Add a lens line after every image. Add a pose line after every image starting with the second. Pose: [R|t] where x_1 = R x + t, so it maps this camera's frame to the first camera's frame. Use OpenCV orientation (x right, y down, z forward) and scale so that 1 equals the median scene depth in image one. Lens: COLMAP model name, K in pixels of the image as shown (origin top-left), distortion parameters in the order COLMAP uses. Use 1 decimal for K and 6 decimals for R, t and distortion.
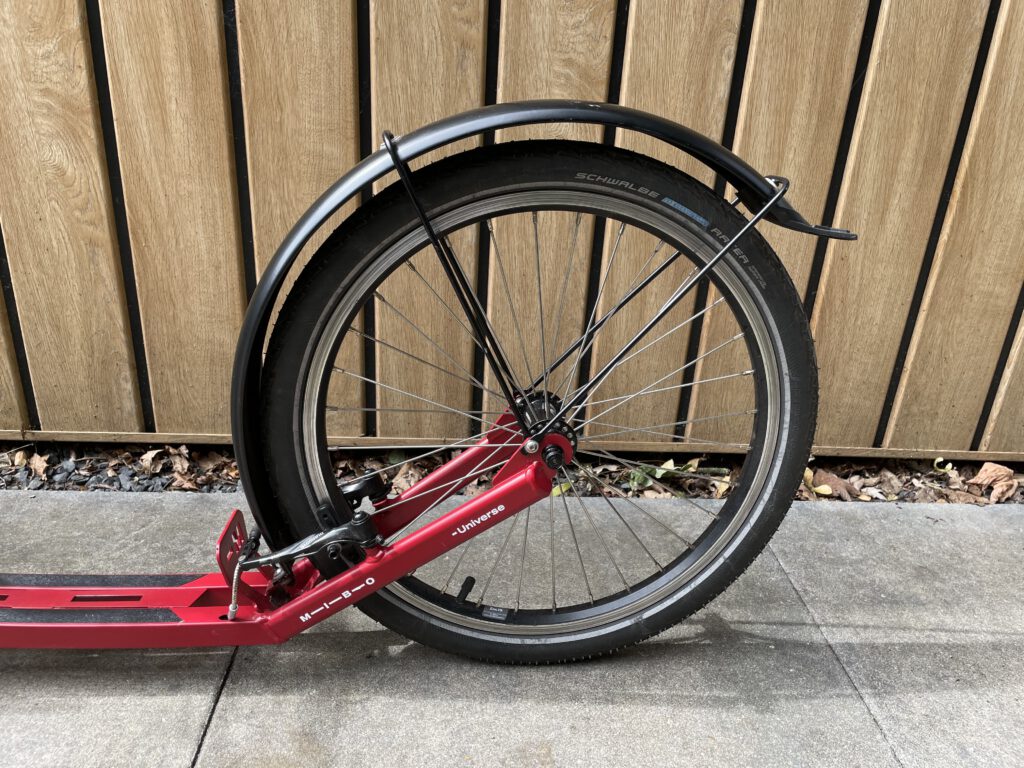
lens RADIAL K [[778.0, 0, 518.8], [0, 778.0, 382.9], [0, 0, 1]] dist [0.093629, -0.125350]
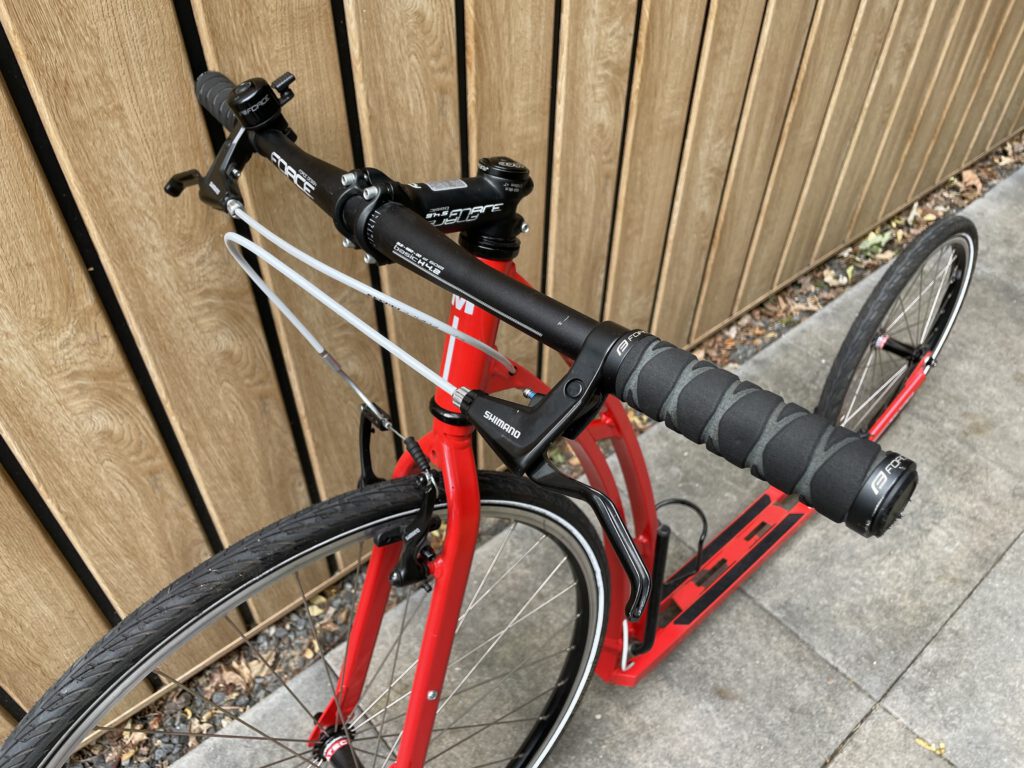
lens RADIAL K [[778.0, 0, 509.9], [0, 778.0, 399.2], [0, 0, 1]] dist [0.093629, -0.125350]
pose [[0.795618, -0.461852, 0.392026, -1.593694], [0.270455, 0.849852, 0.452335, -0.731761], [-0.542076, -0.253860, 0.801067, -0.113062]]
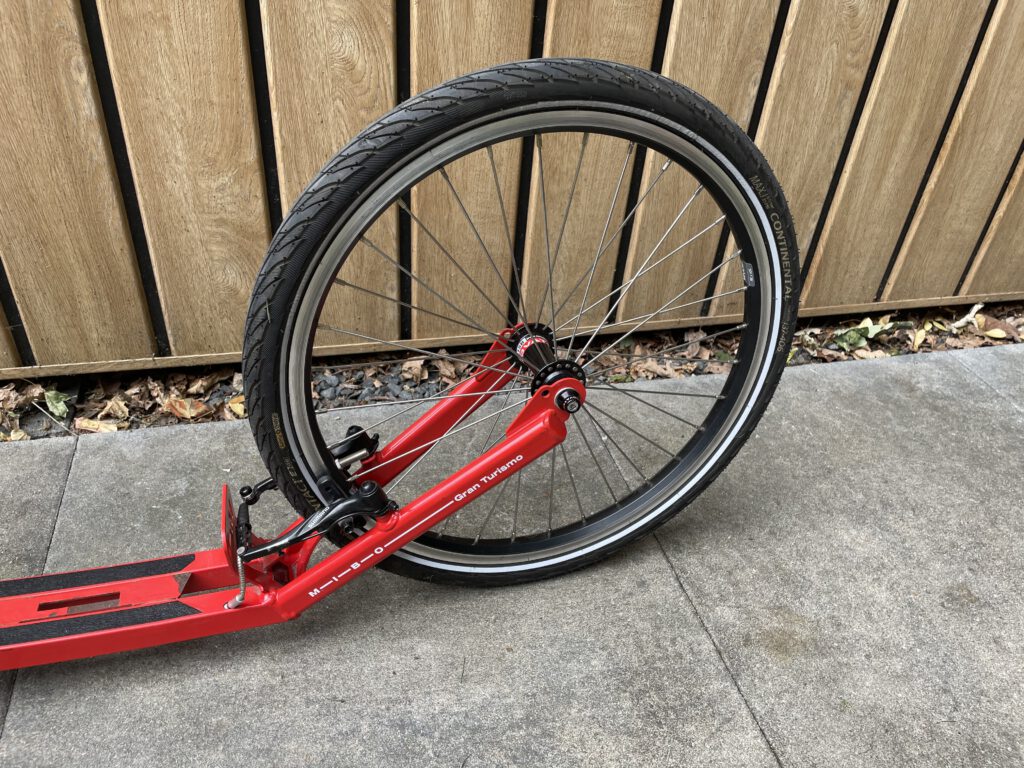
lens RADIAL K [[778.0, 0, 519.5], [0, 778.0, 394.3], [0, 0, 1]] dist [0.093629, -0.125350]
pose [[0.979775, -0.102099, 0.172097, -0.562814], [0.058422, 0.968521, 0.241981, -0.108847], [-0.191385, -0.227033, 0.954897, 0.032888]]
